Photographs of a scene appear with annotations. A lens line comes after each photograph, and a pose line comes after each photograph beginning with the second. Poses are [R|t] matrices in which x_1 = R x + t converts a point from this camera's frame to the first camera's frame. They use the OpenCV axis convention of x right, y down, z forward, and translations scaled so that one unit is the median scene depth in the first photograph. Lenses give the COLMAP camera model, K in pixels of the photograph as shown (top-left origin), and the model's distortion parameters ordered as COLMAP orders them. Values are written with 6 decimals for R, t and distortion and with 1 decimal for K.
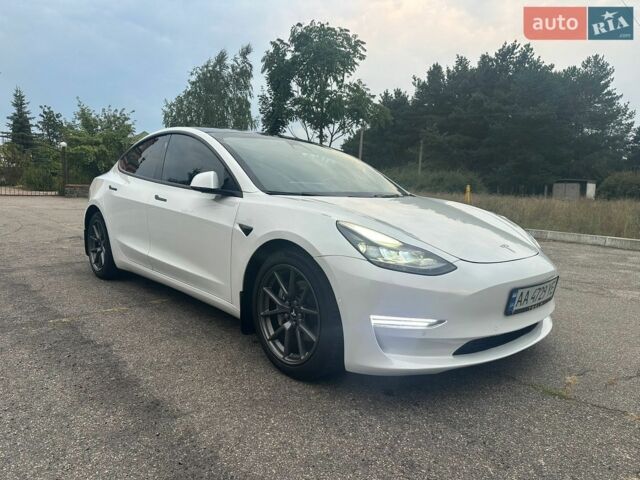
lens RADIAL K [[447.5, 0, 317.9], [0, 447.5, 245.1], [0, 0, 1]] dist [0.042109, -0.052278]
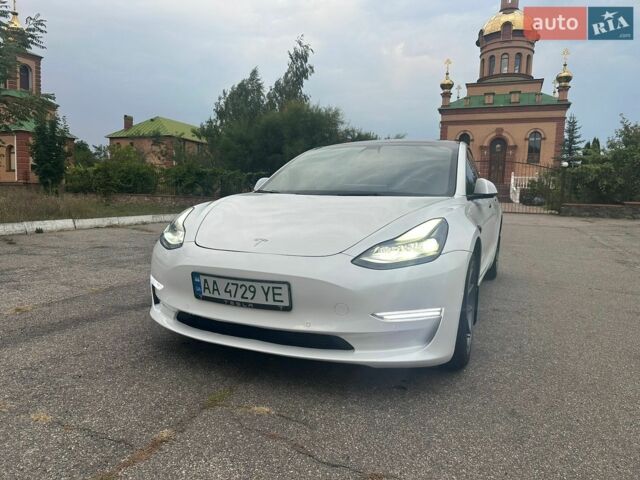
lens RADIAL K [[447.5, 0, 315.6], [0, 447.5, 240.8], [0, 0, 1]] dist [0.042109, -0.052278]
pose [[0.392708, 0.077124, -0.916424, 0.172730], [-0.131449, 0.990953, 0.027067, -0.004598], [0.910221, 0.109834, 0.399293, 0.096472]]
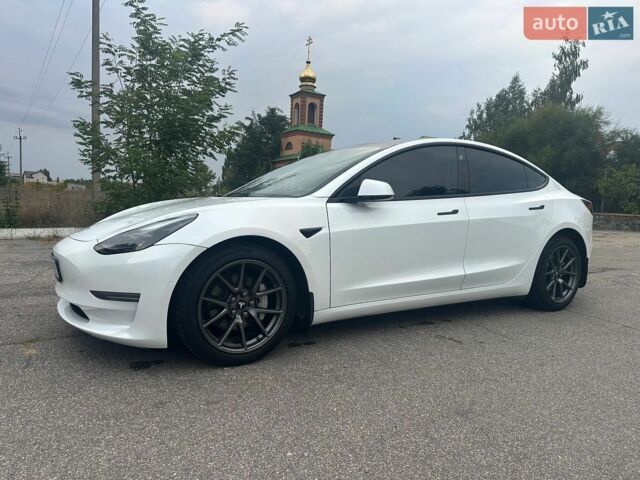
lens RADIAL K [[447.5, 0, 322.5], [0, 447.5, 244.0], [0, 0, 1]] dist [0.042109, -0.052278]
pose [[-0.176629, 0.054680, -0.982757, 0.192443], [-0.156884, 0.984127, 0.082953, -0.019748], [0.971694, 0.168831, -0.165247, 0.237132]]
